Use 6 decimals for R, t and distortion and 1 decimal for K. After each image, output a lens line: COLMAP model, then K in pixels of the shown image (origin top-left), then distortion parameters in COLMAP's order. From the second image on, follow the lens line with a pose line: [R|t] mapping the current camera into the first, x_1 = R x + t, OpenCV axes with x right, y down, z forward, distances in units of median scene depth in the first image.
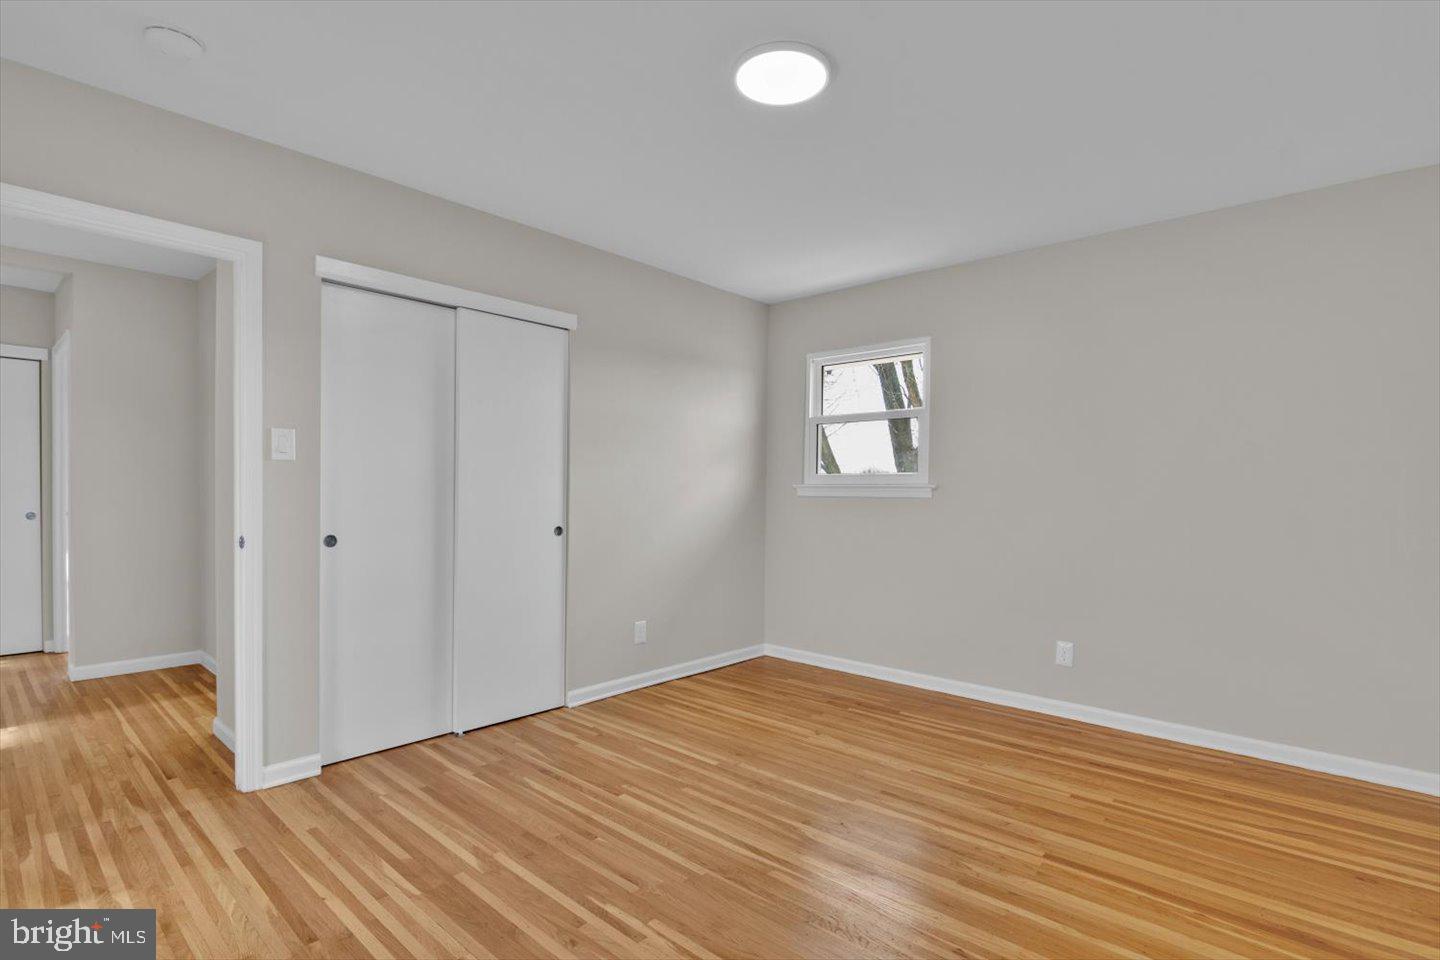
lens RADIAL K [[700.0, 0, 720.0], [0, 700.0, 480.0], [0, 0, 1]] dist [-0.000548, -0.006930]
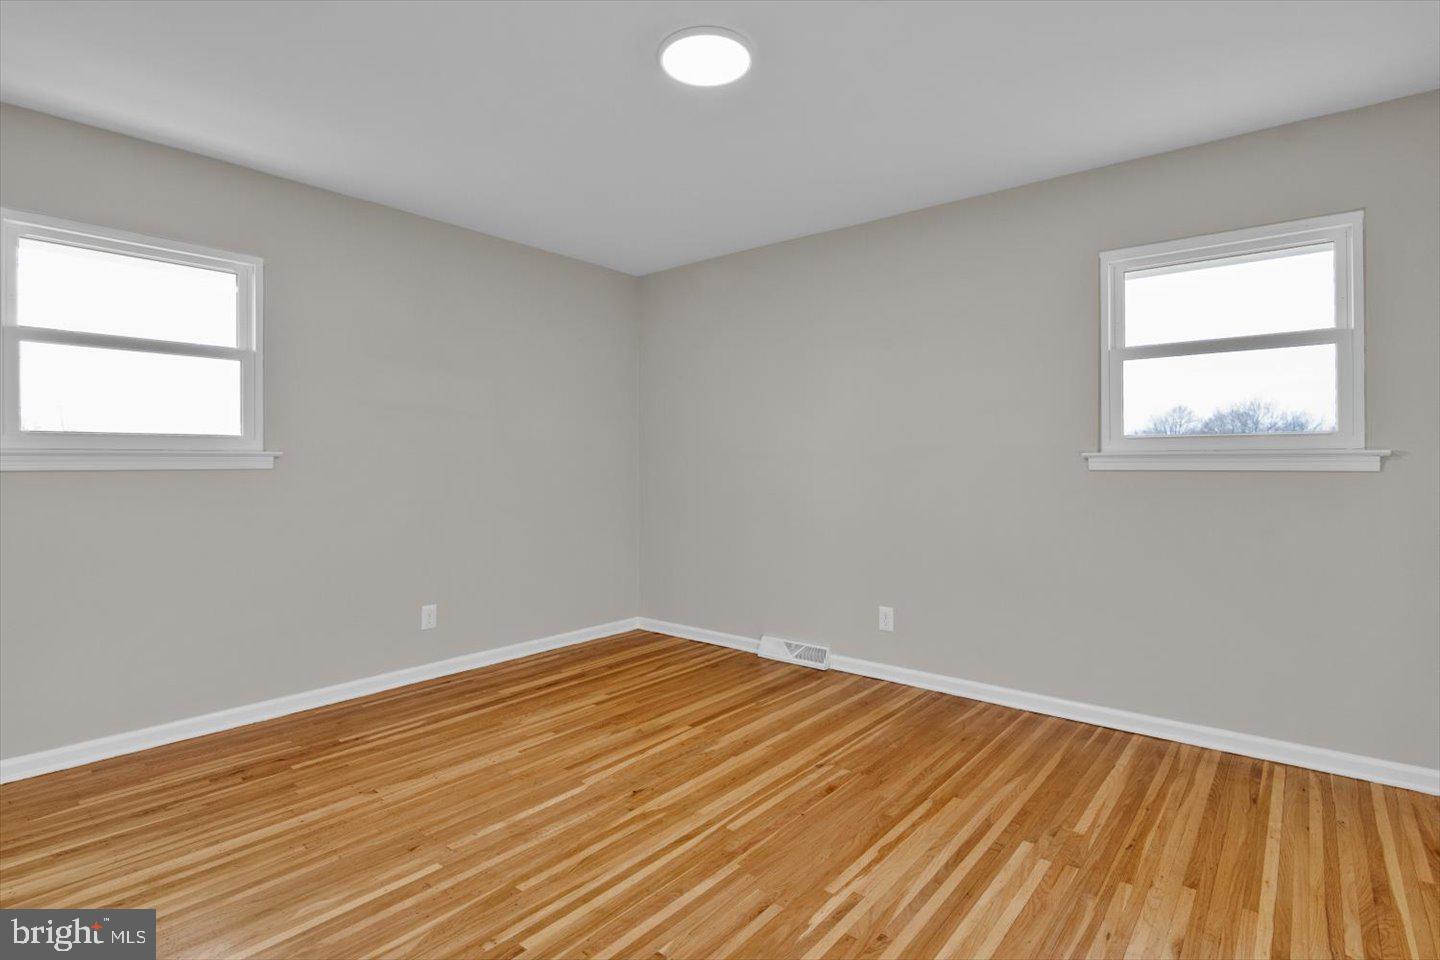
lens RADIAL K [[728.6, 0, 710.2], [0, 728.6, 466.3], [0, 0, 1]] dist [-0.001688, -0.000288]
pose [[-0.045604, -0.015290, 0.998843, -0.745480], [-0.015107, 0.999779, 0.014614, 0.007777], [-0.998845, -0.014423, -0.045825, 0.816137]]
